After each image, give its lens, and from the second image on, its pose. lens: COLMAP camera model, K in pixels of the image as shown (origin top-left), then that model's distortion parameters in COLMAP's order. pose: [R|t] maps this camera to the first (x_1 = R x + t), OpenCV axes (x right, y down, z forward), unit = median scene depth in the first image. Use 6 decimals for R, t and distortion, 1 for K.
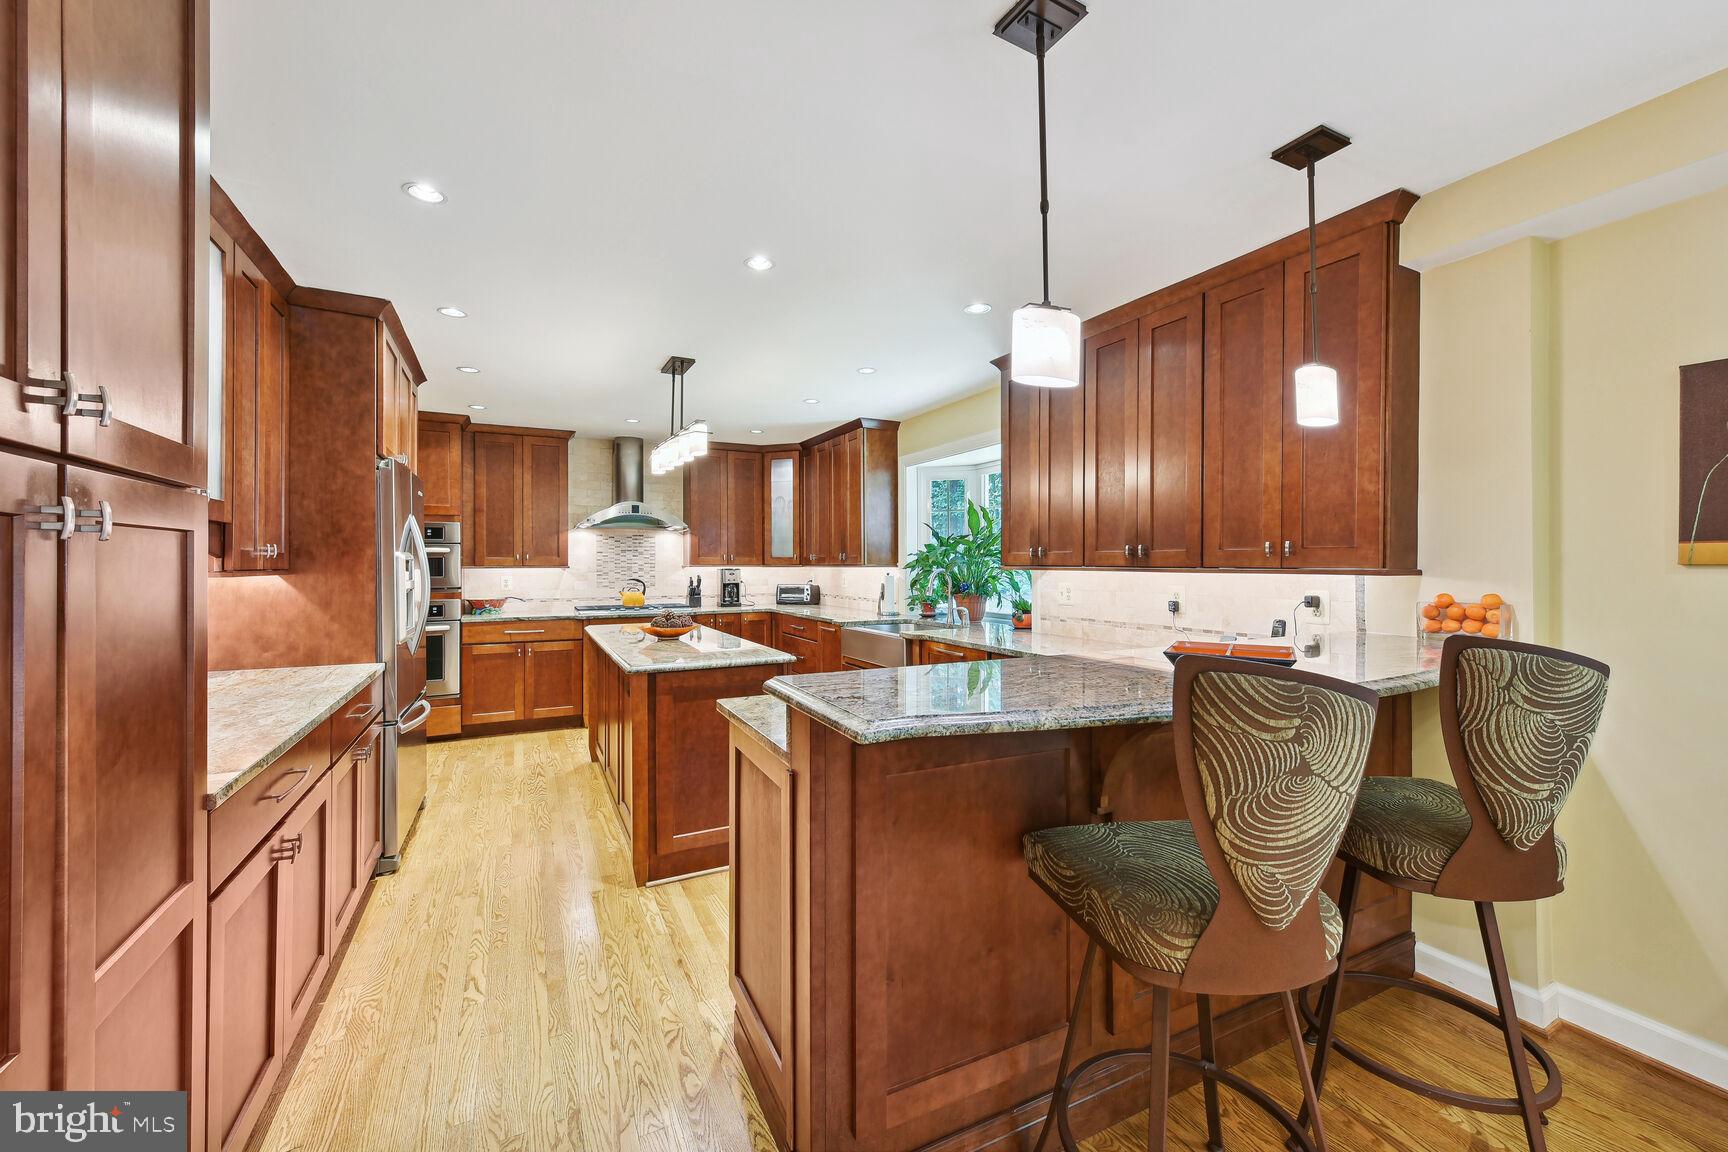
lens RADIAL K [[687.1, 0, 874.3], [0, 687.1, 565.5], [0, 0, 1]] dist [0.007874, -0.003627]
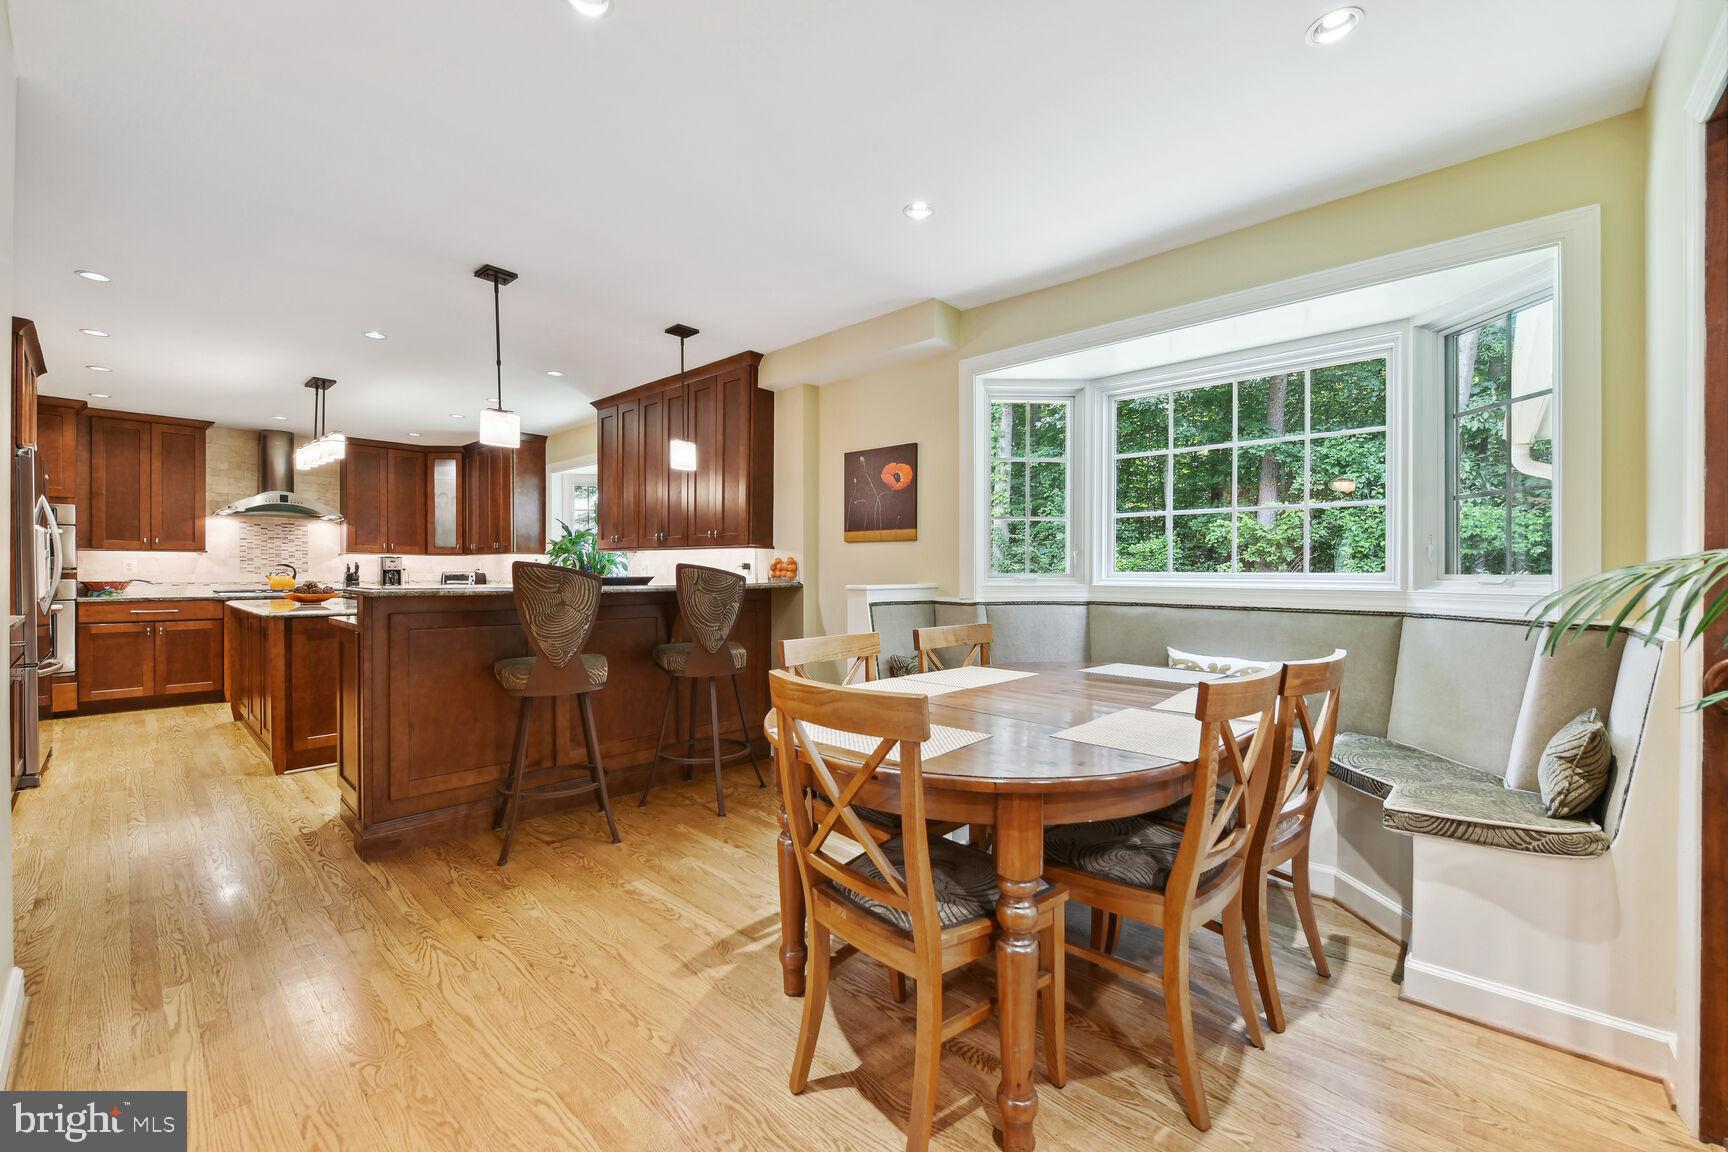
lens RADIAL K [[687.1, 0, 848.9], [0, 687.1, 576.2], [0, 0, 1]] dist [0.007874, -0.003627]
pose [[0.943255, 0.002381, 0.332061, 0.140743], [-0.005192, 0.999958, 0.007578, 0.029160], [-0.332029, -0.008872, 0.943227, -0.342689]]
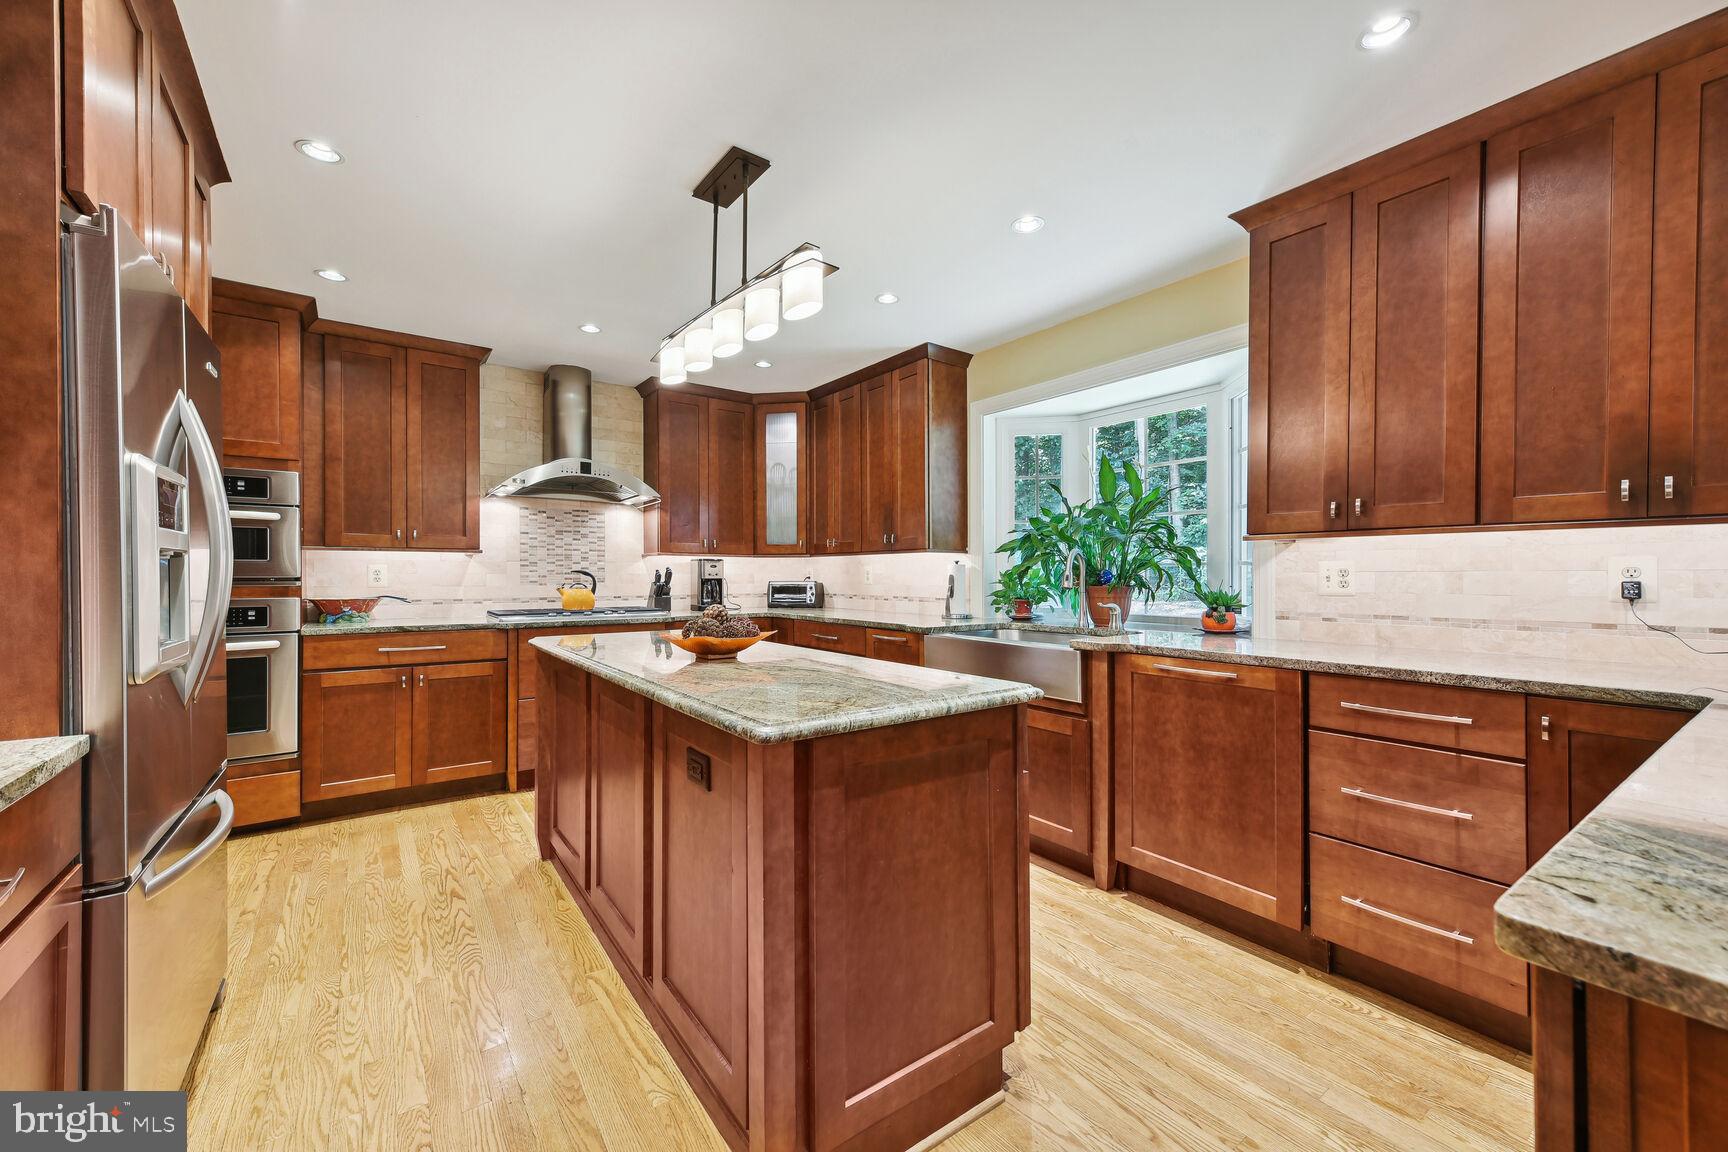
lens RADIAL K [[687.1, 0, 880.7], [0, 687.1, 577.6], [0, 0, 1]] dist [0.007874, -0.003627]
pose [[0.986711, 0.001632, 0.162480, -0.184160], [-0.001808, 0.999998, 0.000935, 0.028903], [-0.162478, -0.001216, 0.986711, 0.300271]]
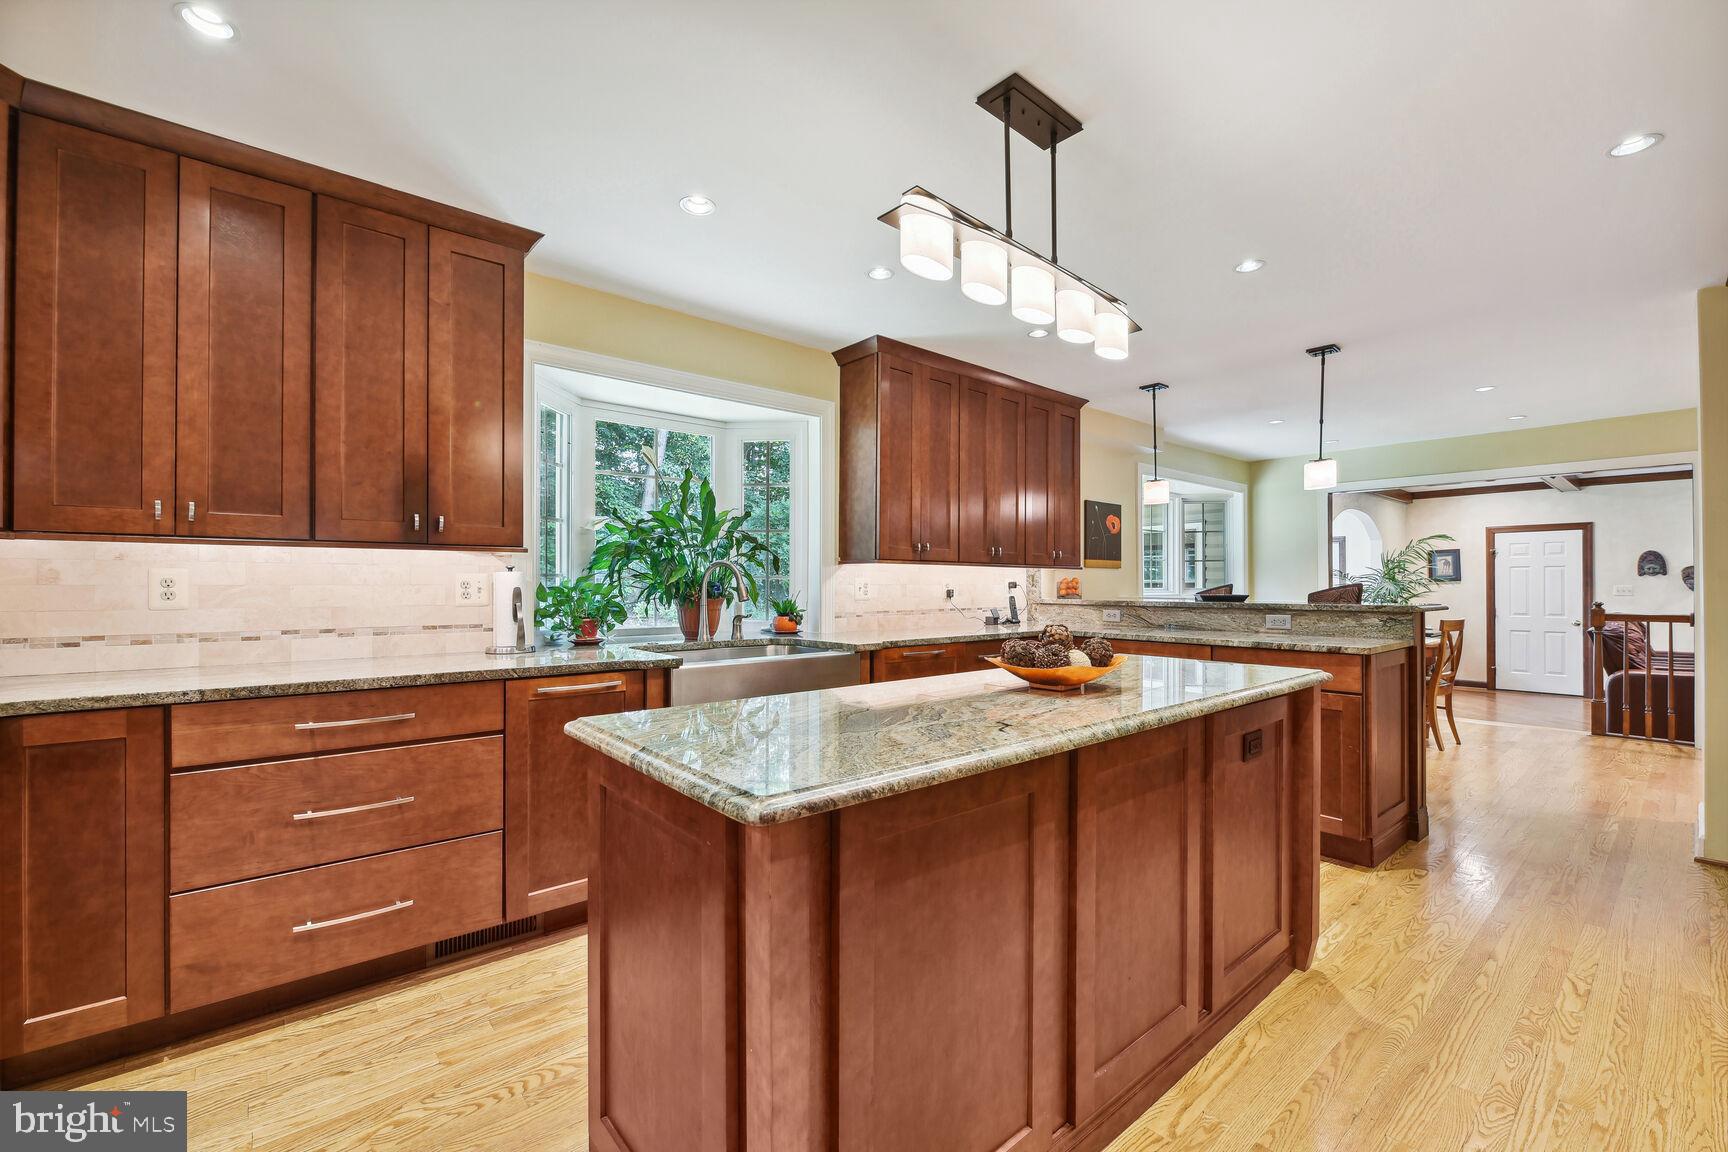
lens RADIAL K [[710.1, 0, 776.1], [0, 710.1, 615.8], [0, 0, 1]] dist [-0.032902, -0.000473]
pose [[-0.164257, -0.037273, 0.985713, -0.535288], [0.003812, 0.999254, 0.038420, 0.028343], [-0.986410, 0.010068, -0.163993, 0.928979]]
